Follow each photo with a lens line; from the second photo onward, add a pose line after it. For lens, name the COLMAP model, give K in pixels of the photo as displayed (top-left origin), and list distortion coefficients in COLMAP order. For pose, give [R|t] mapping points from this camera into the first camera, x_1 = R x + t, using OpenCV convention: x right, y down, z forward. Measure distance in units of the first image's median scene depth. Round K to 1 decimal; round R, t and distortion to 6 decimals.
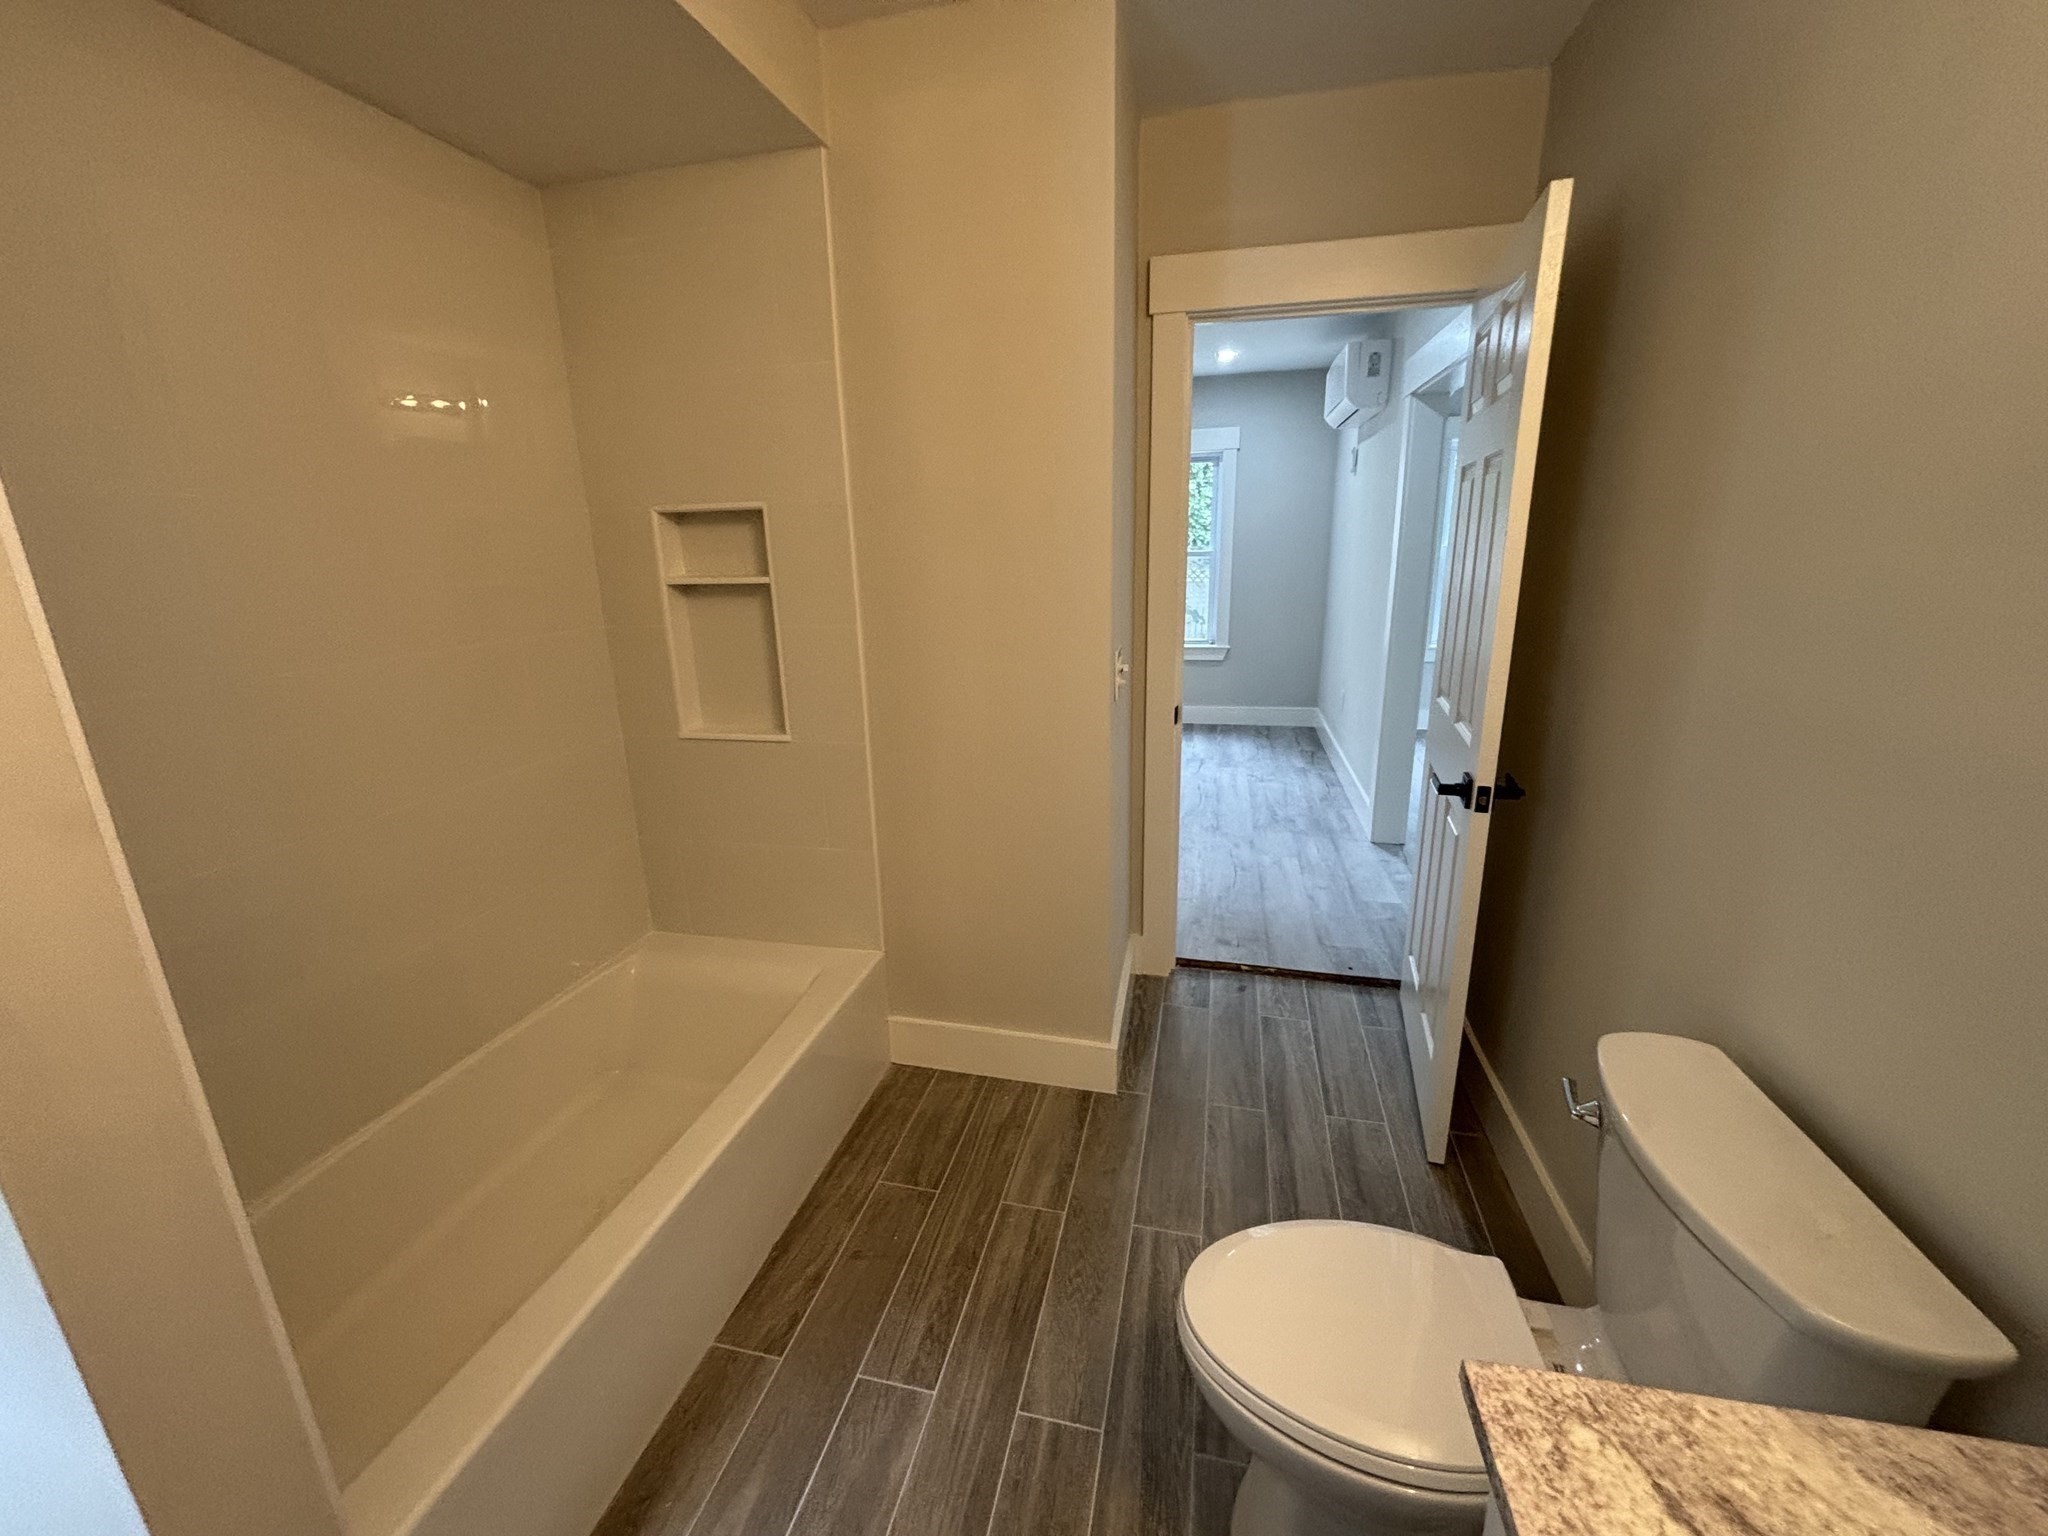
lens RADIAL K [[829.8, 0, 1024.7], [0, 829.8, 766.1], [0, 0, 1]] dist [0.002585, -0.000536]
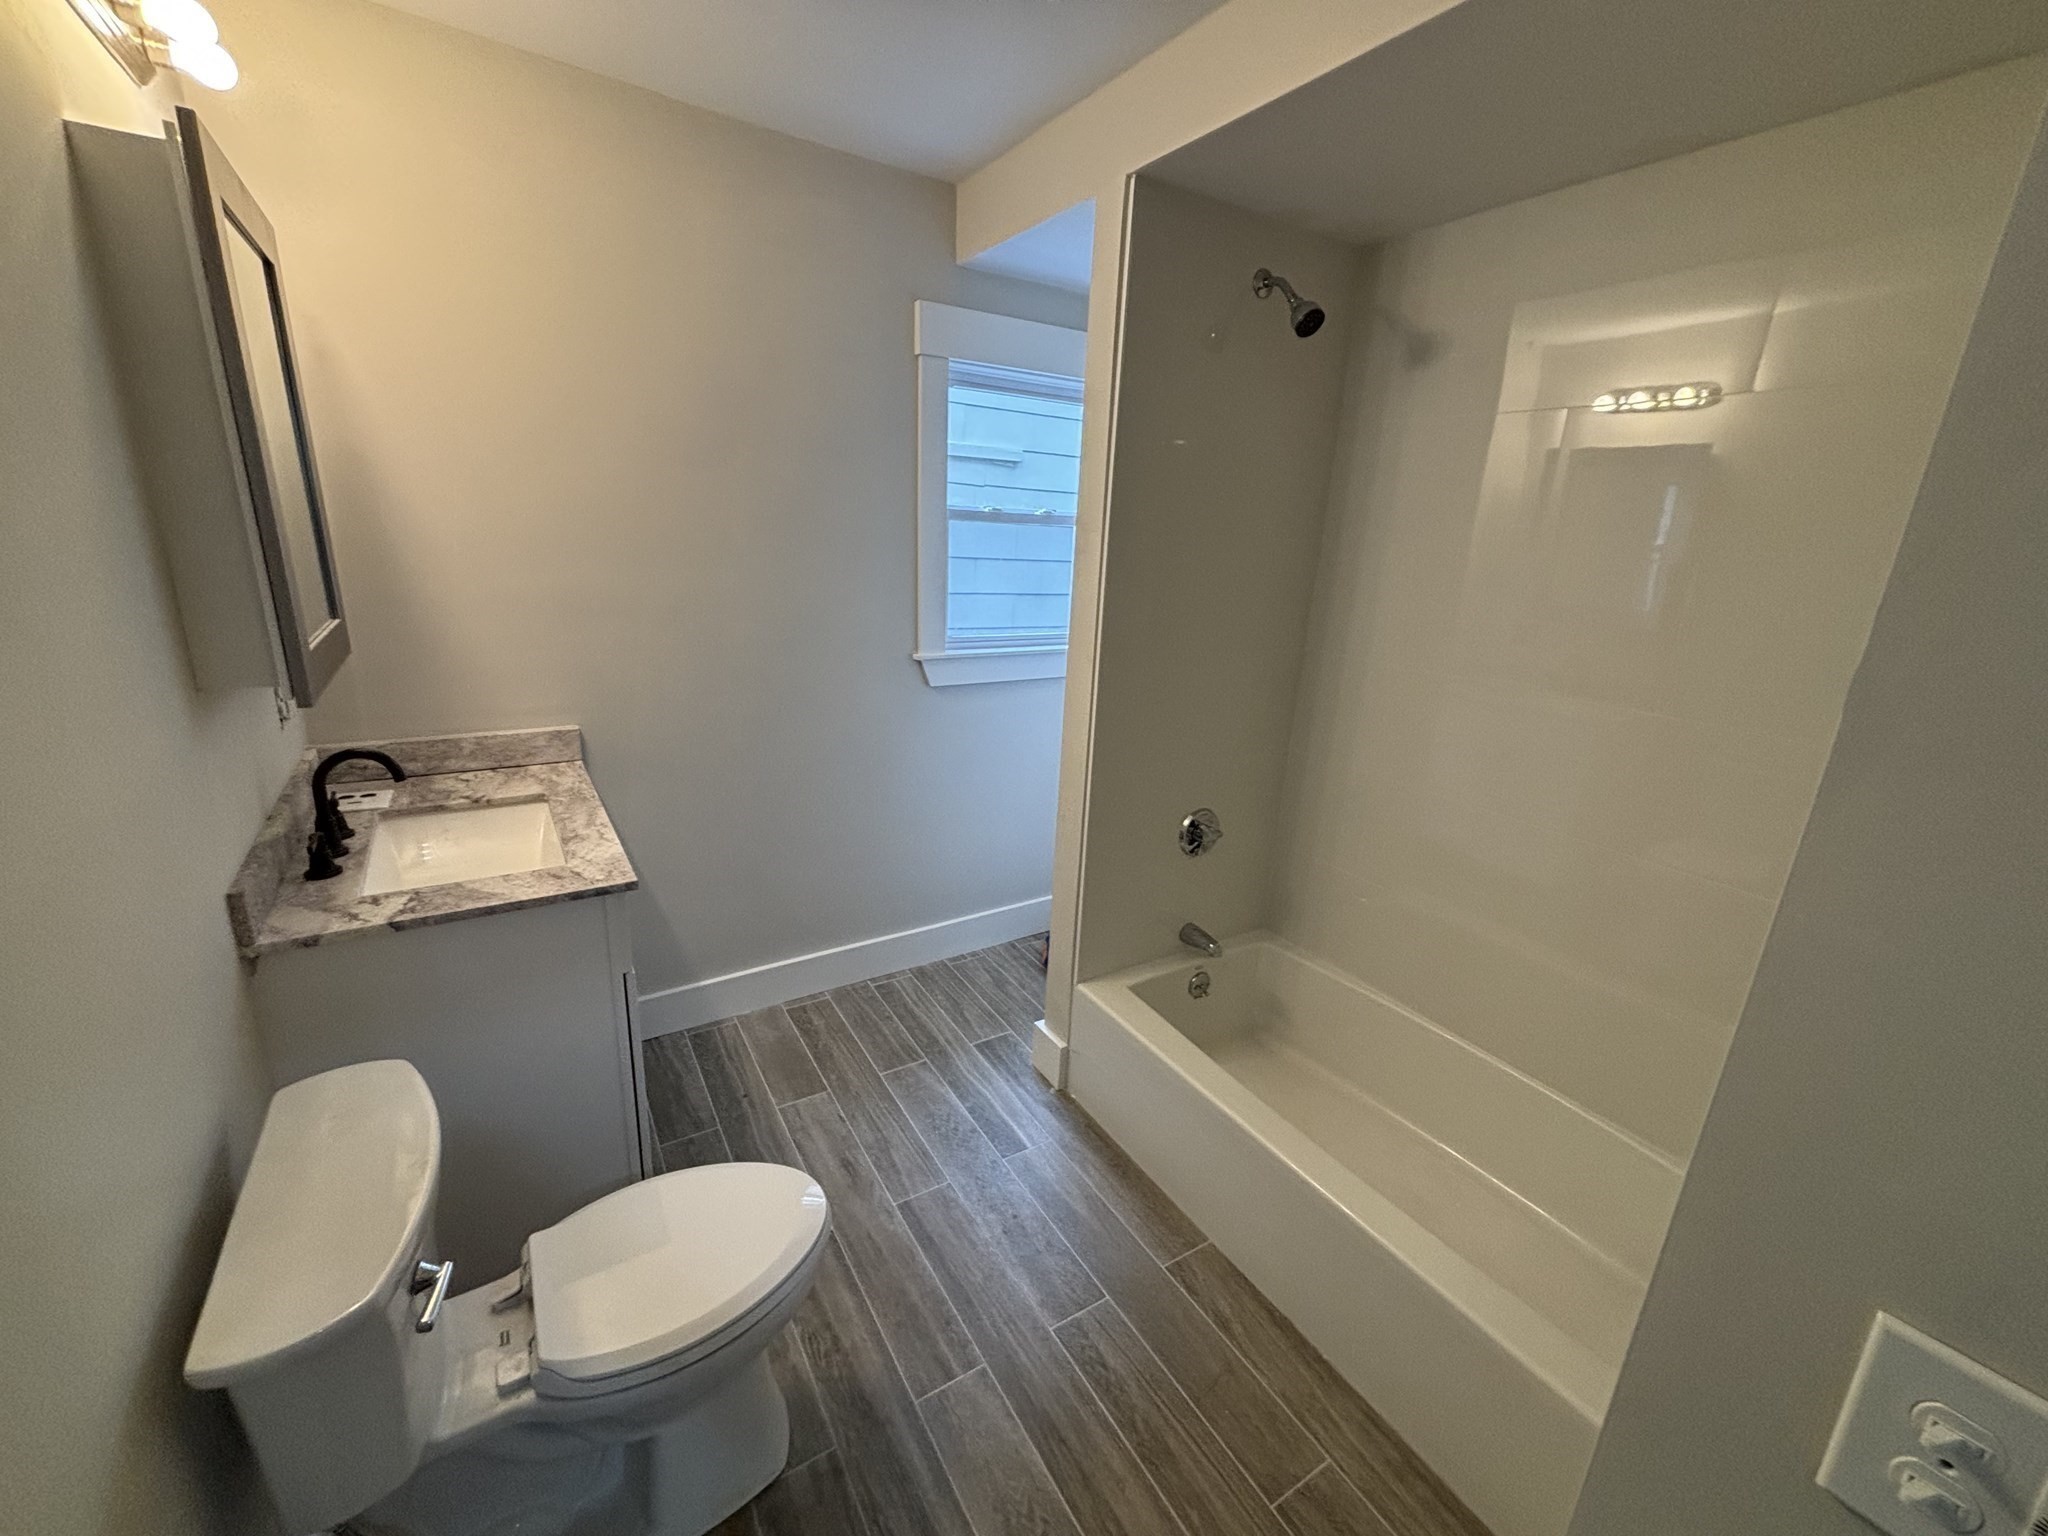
lens RADIAL K [[829.8, 0, 1034.6], [0, 829.8, 766.7], [0, 0, 1]] dist [0.002585, -0.000536]
pose [[-0.702861, 0.187699, -0.686116, 0.506690], [-0.217542, 0.861623, 0.458564, -0.404924], [0.677245, 0.471566, -0.564769, 1.164346]]
